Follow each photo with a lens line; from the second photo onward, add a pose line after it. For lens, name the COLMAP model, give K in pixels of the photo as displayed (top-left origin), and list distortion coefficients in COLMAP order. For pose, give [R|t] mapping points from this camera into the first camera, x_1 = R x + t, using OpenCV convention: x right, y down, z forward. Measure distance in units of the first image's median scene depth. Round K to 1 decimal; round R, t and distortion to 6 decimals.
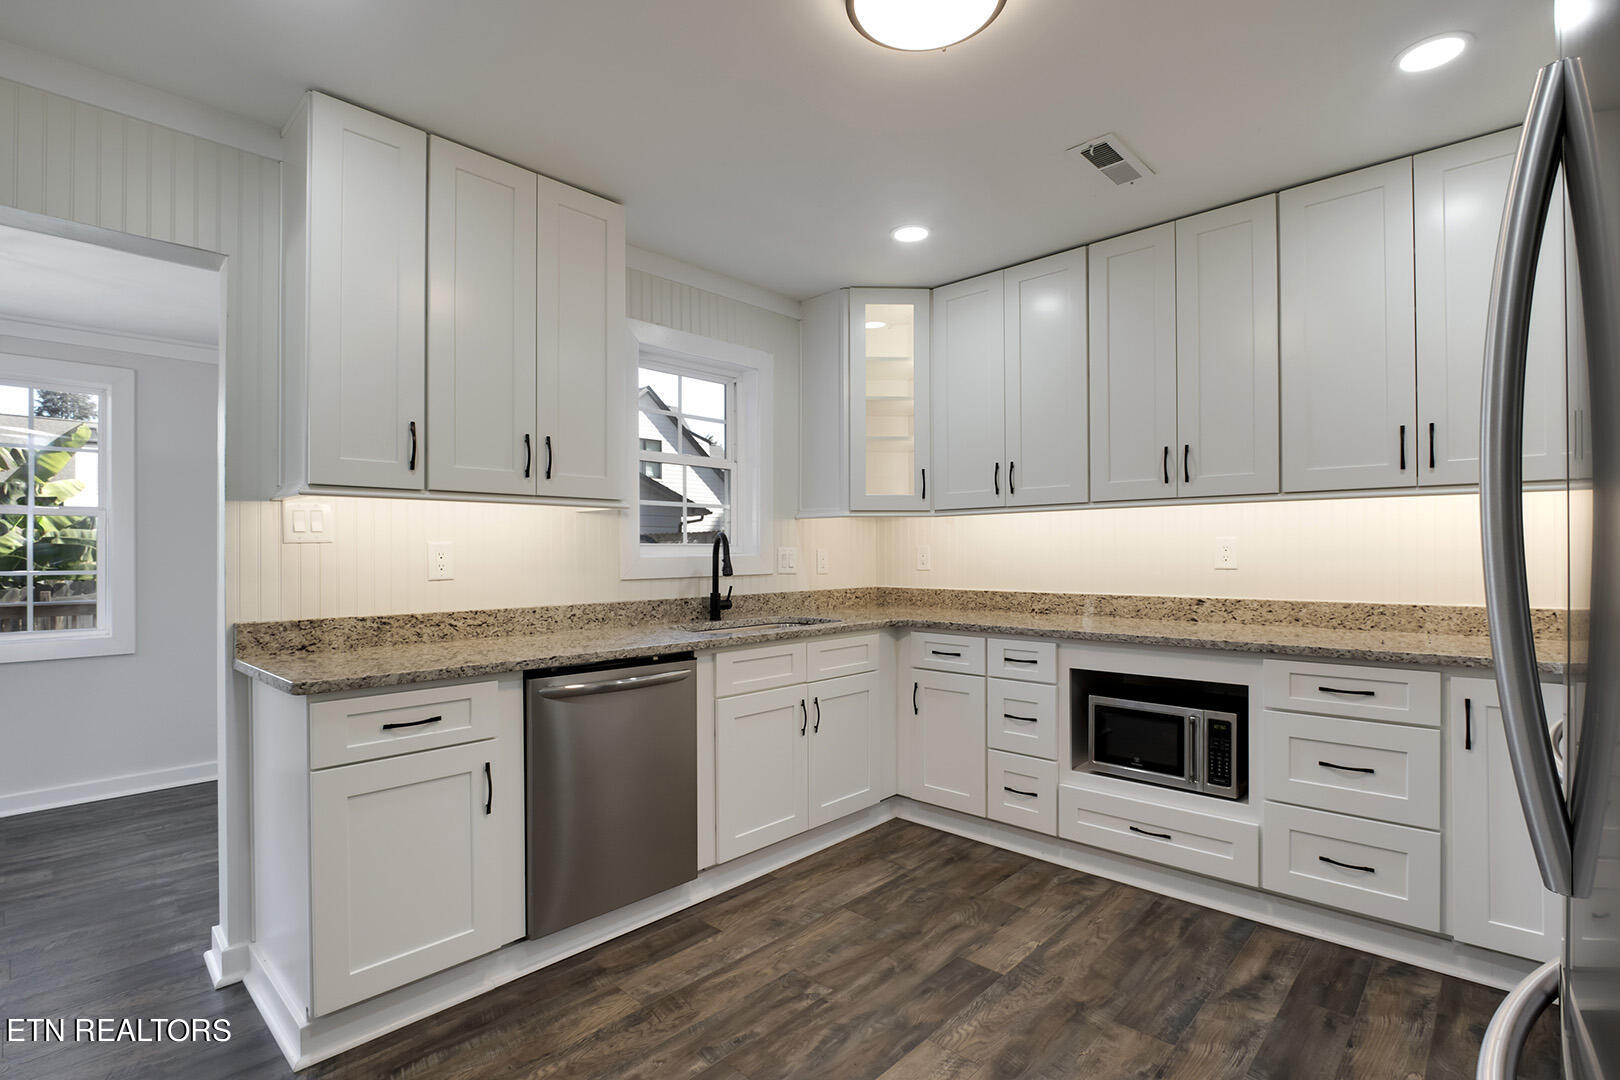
lens RADIAL K [[752.6, 0, 812.1], [0, 752.6, 551.5], [0, 0, 1]] dist [-0.024733, 0.003336]
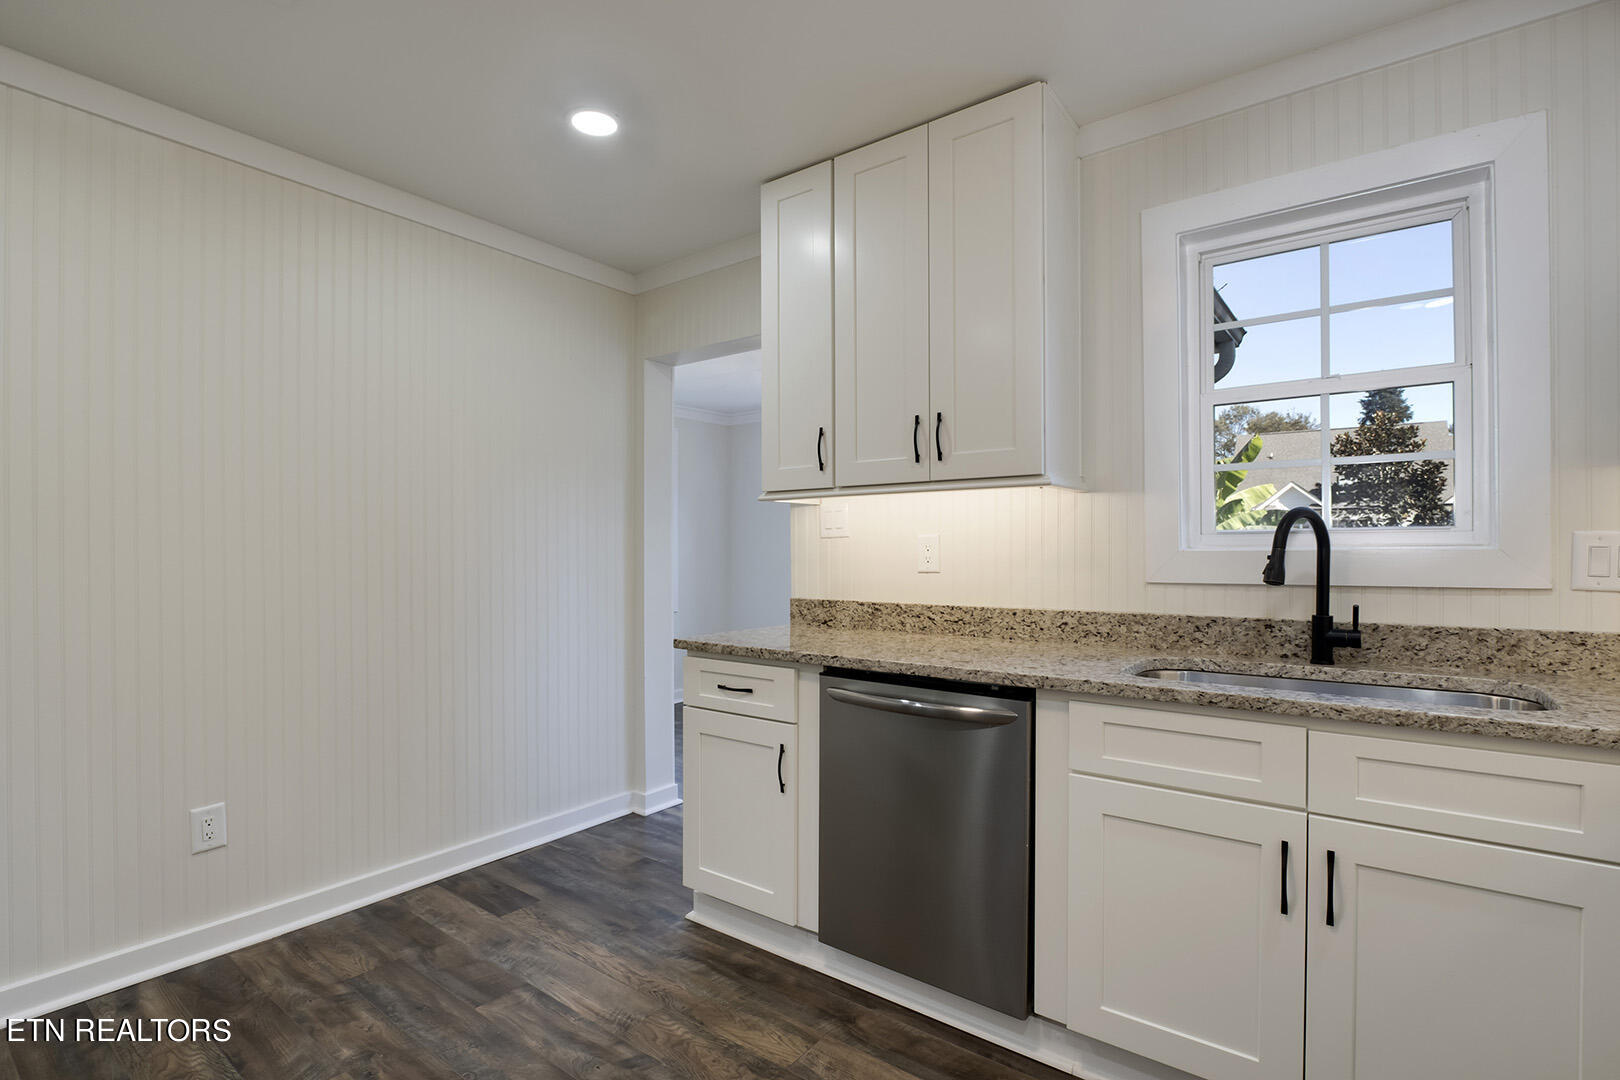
lens RADIAL K [[752.6, 0, 812.1], [0, 752.6, 551.5], [0, 0, 1]] dist [-0.024733, 0.003336]
pose [[0.114649, 0.005377, -0.993391, 0.496809], [0.005091, 0.999969, 0.006000, 0.002744], [0.993393, -0.005745, 0.114618, 0.731339]]
